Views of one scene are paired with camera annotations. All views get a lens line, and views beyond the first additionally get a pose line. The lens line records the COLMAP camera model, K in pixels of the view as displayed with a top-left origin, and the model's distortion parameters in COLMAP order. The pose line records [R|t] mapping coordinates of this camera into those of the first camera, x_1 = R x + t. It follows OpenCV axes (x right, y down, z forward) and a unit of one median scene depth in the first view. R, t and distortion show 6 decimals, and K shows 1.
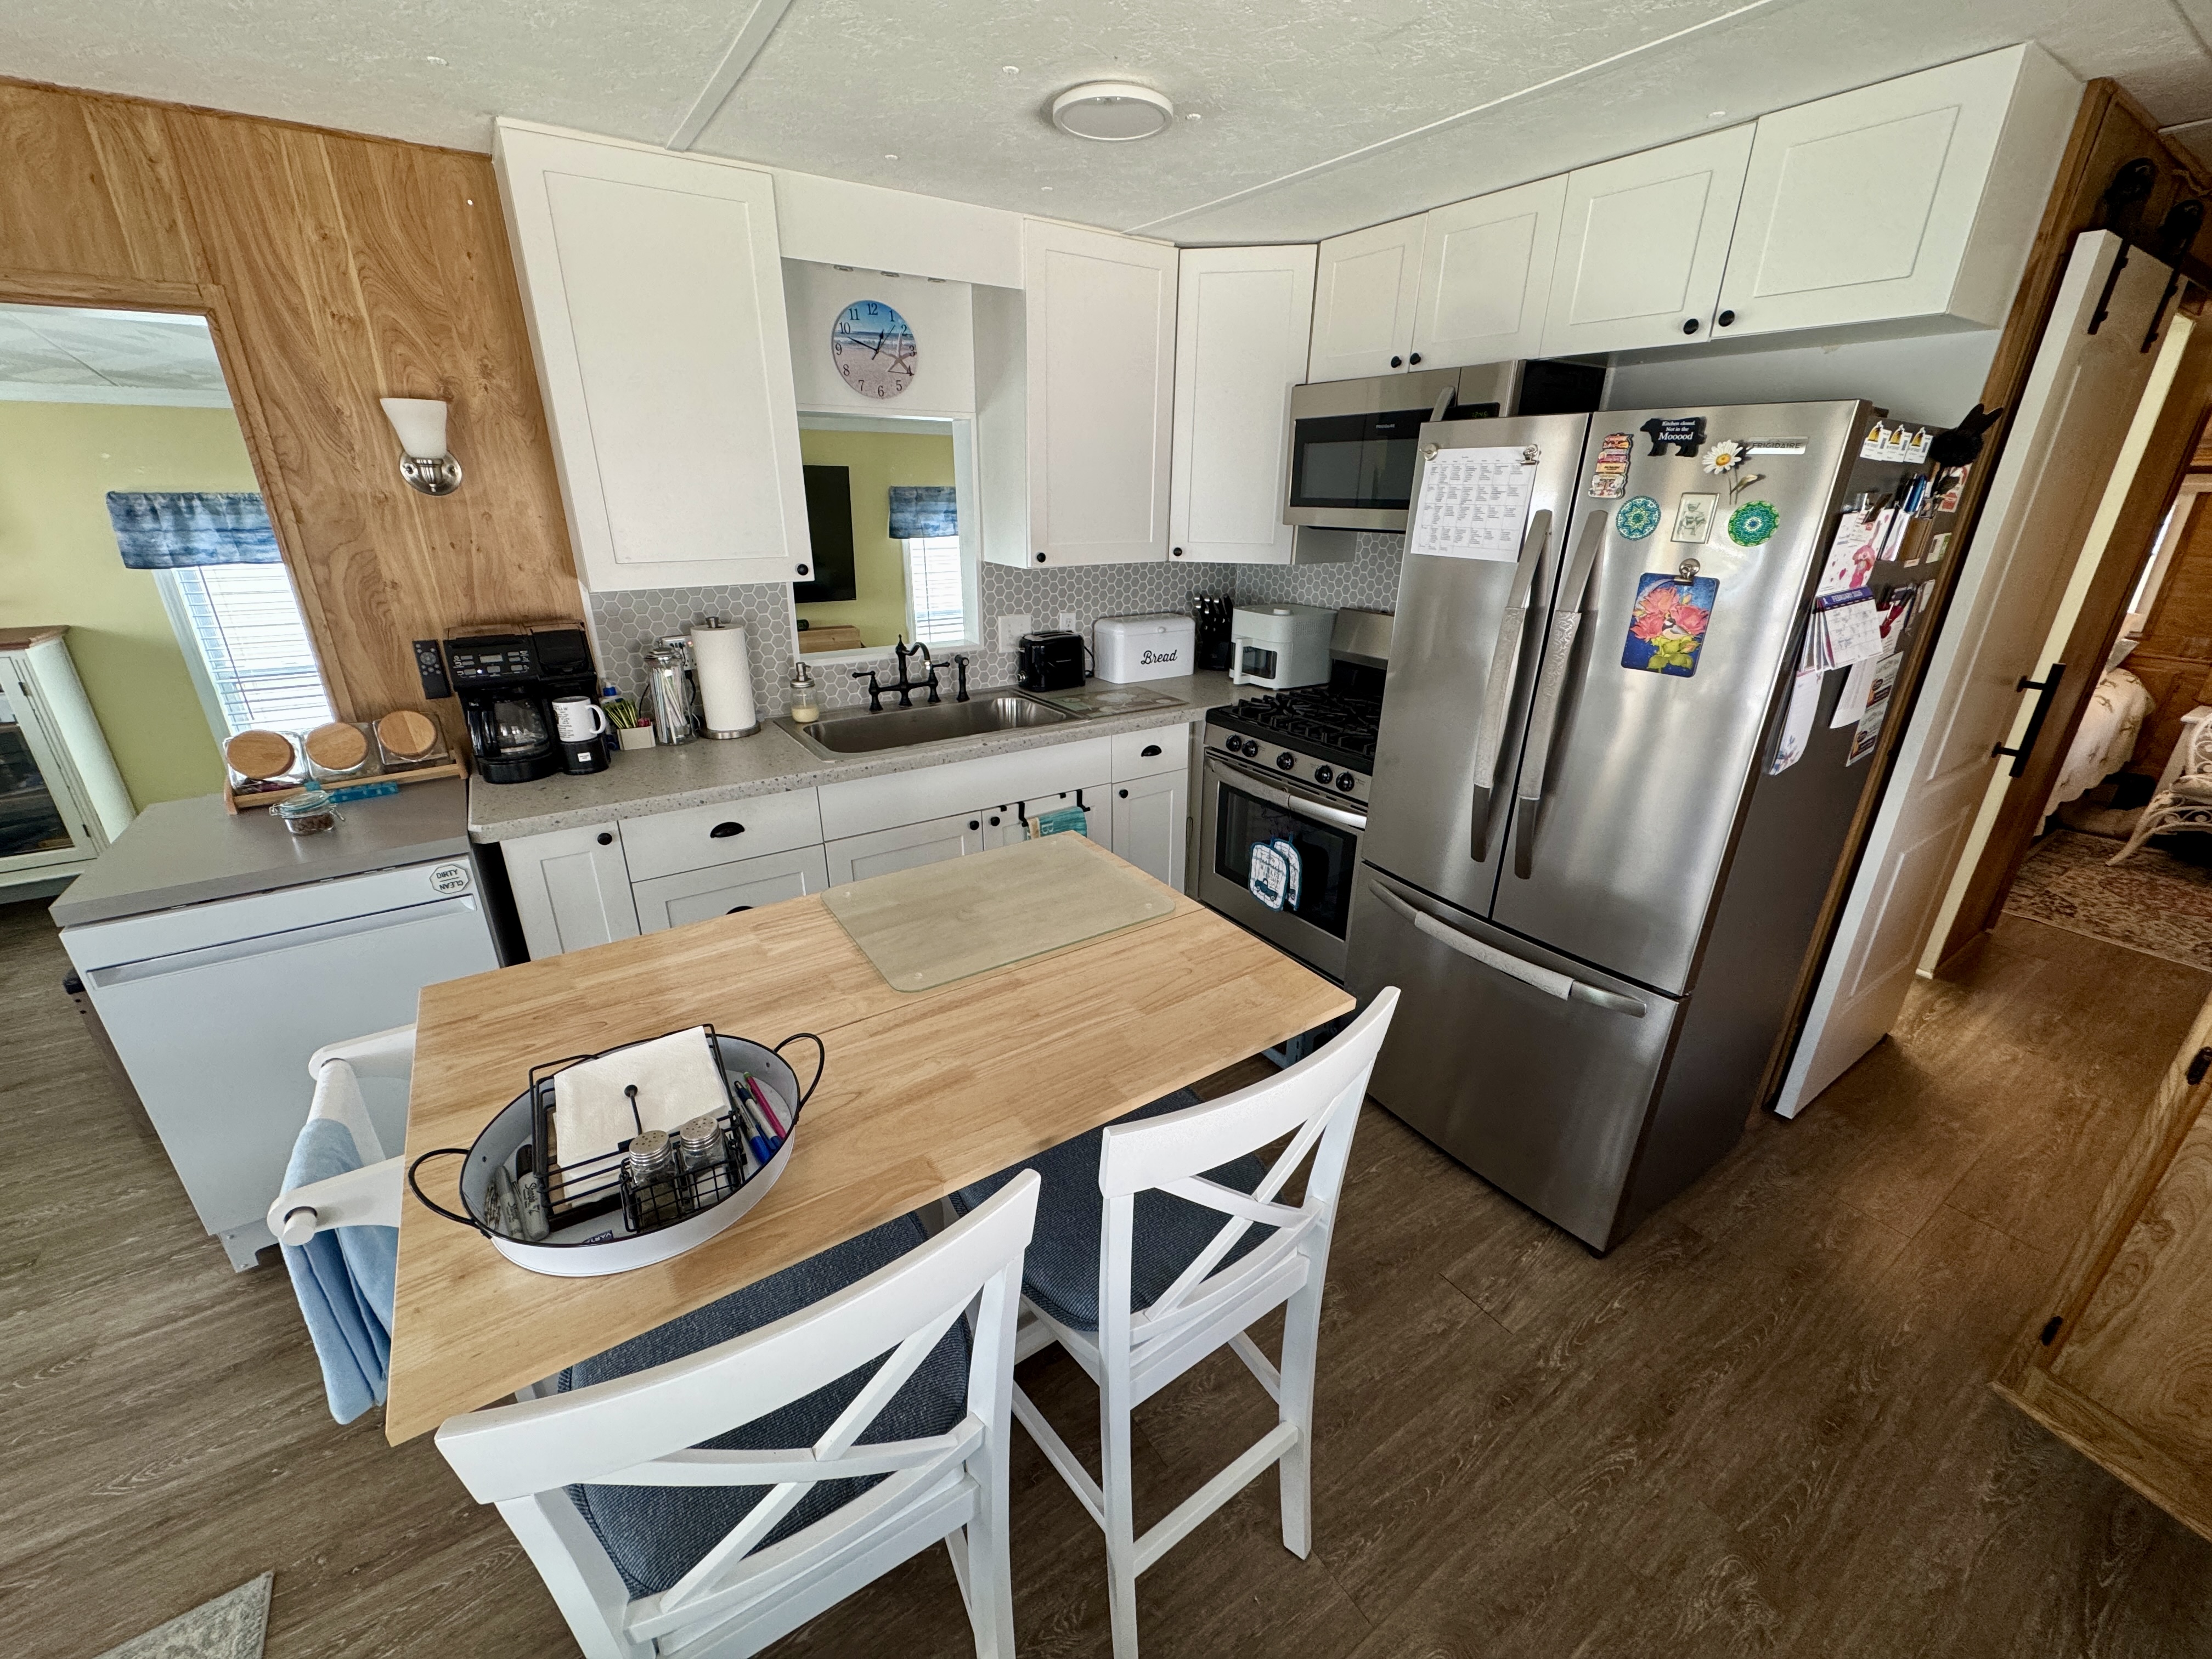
lens RADIAL K [[883.3, 0, 1101.8], [0, 883.3, 830.4], [0, 0, 1]] dist [0.000478, -0.000001]
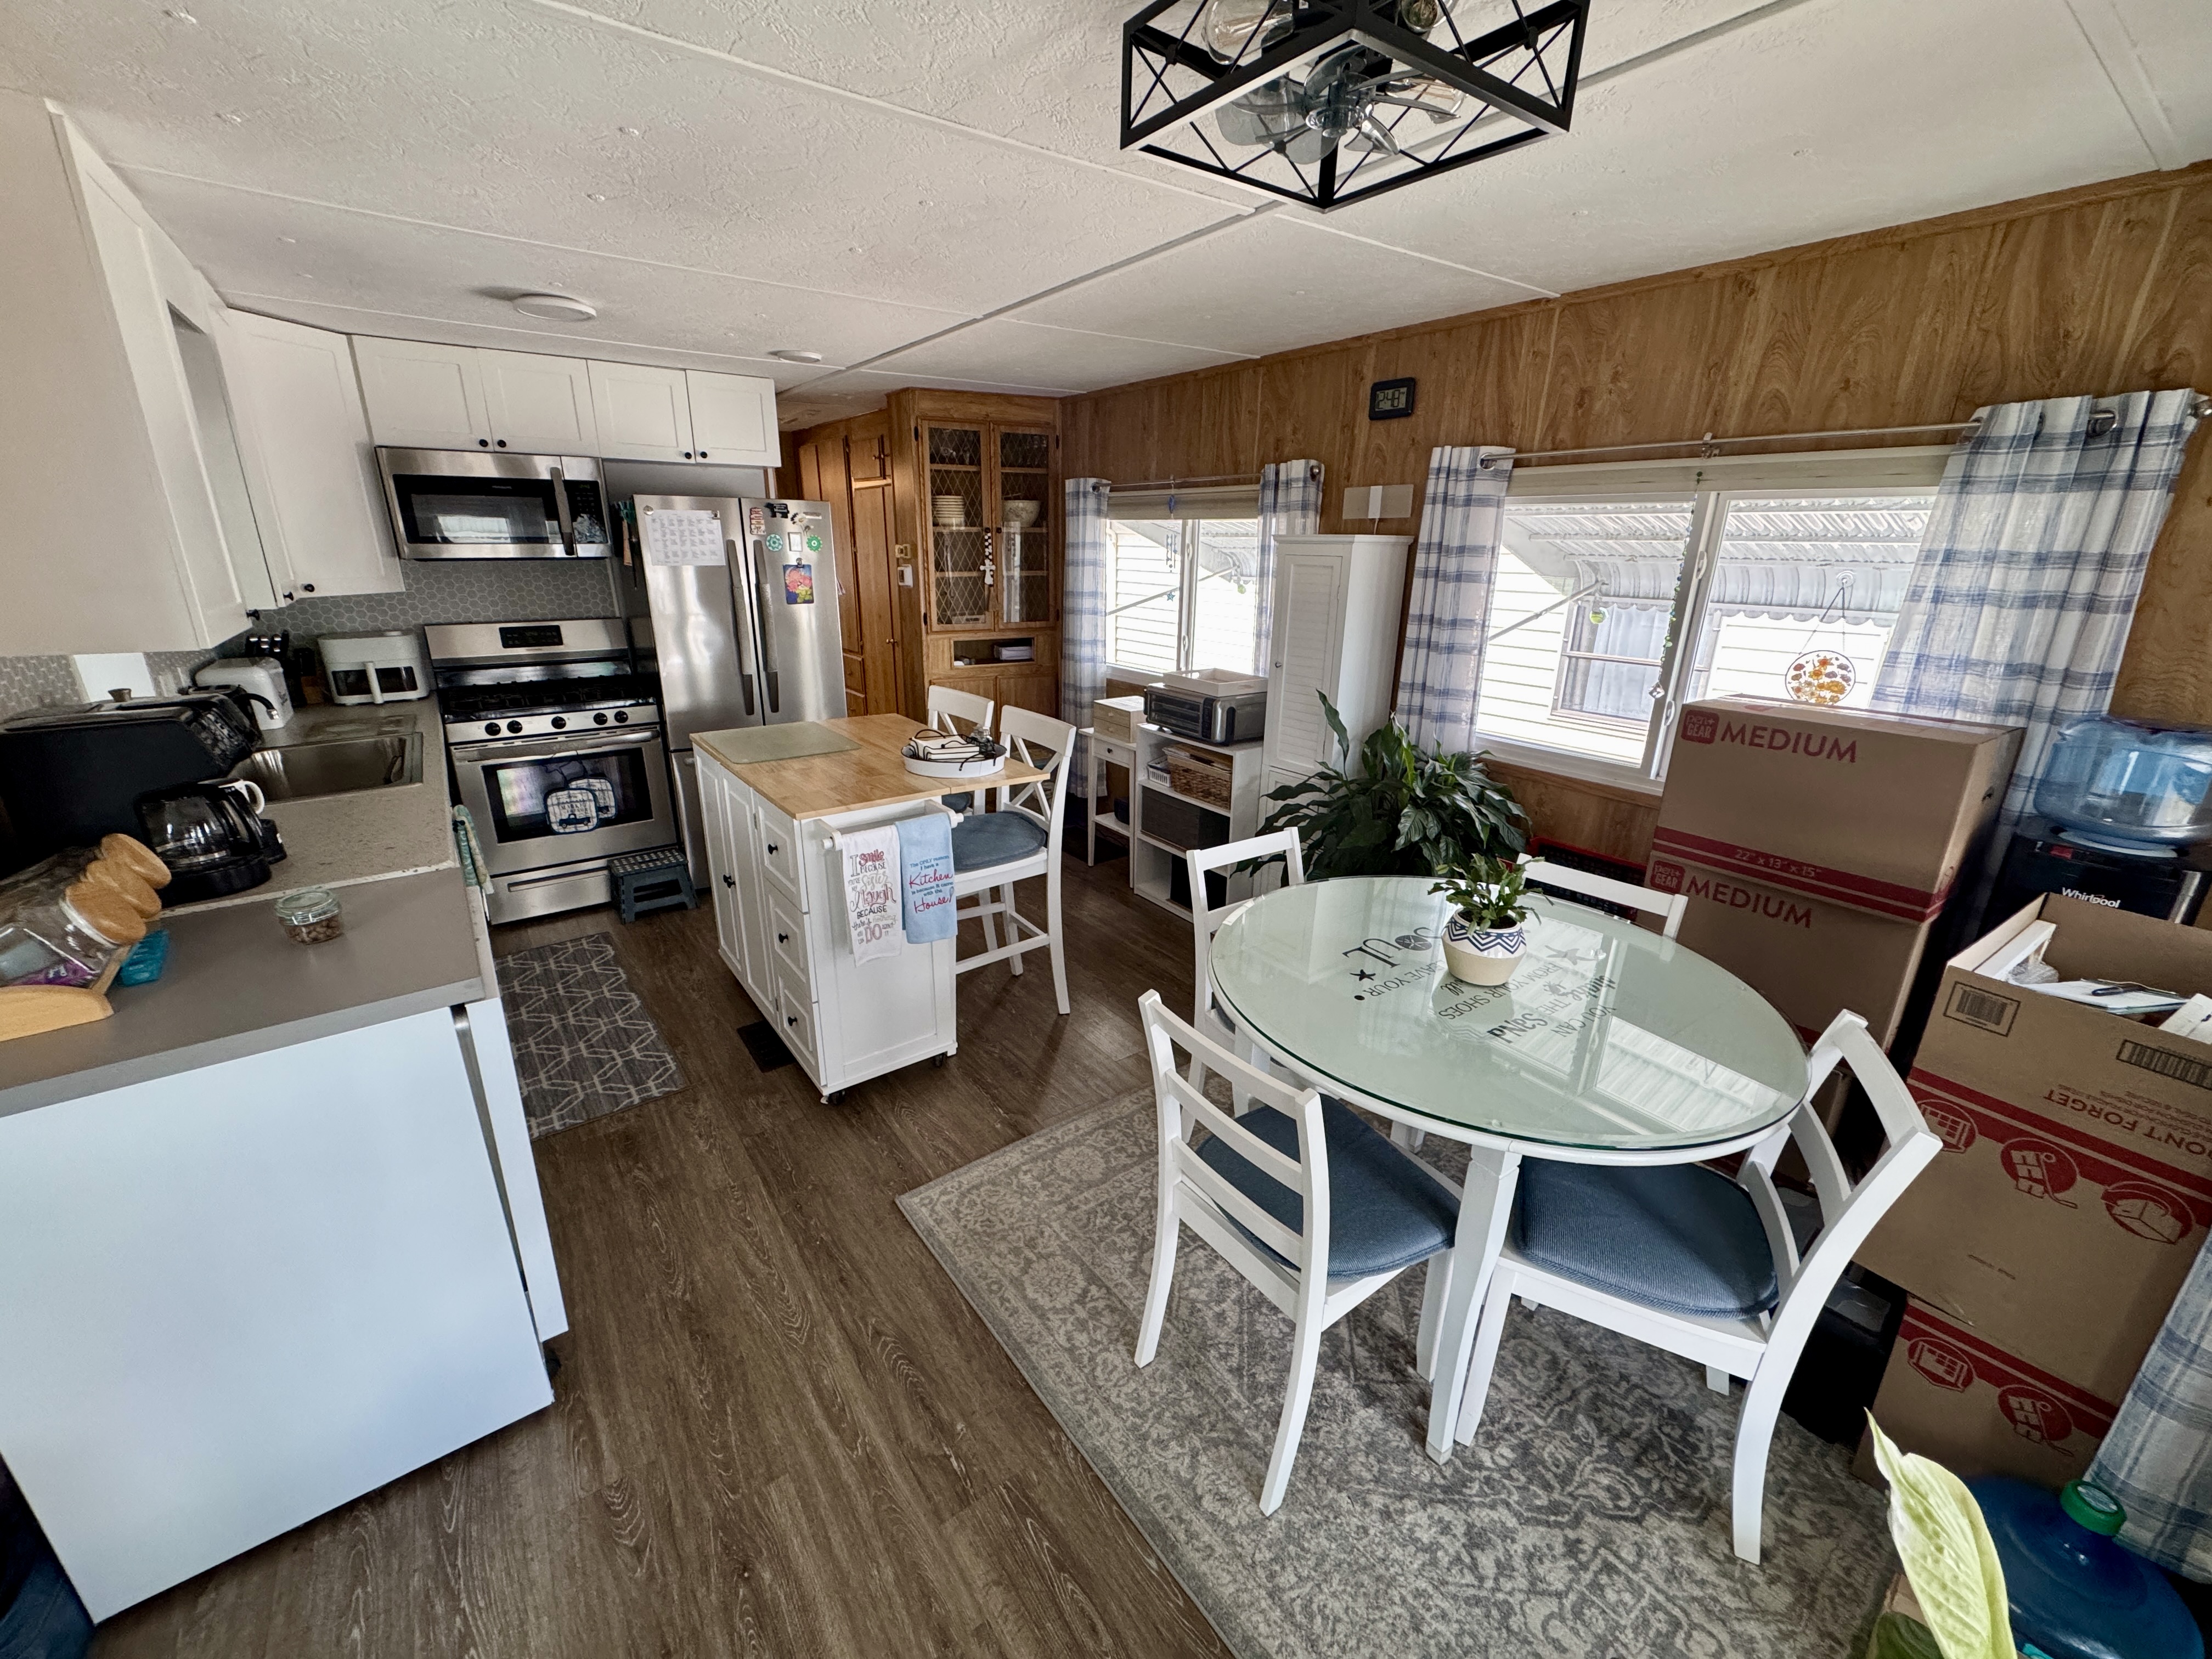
lens RADIAL K [[883.3, 0, 1101.8], [0, 883.3, 830.4], [0, 0, 1]] dist [0.000478, -0.000001]
pose [[-0.045866, -0.322028, 0.945618, -1.277083], [0.357272, 0.878714, 0.316573, -0.068929], [-0.932874, 0.352362, 0.074749, 0.169478]]
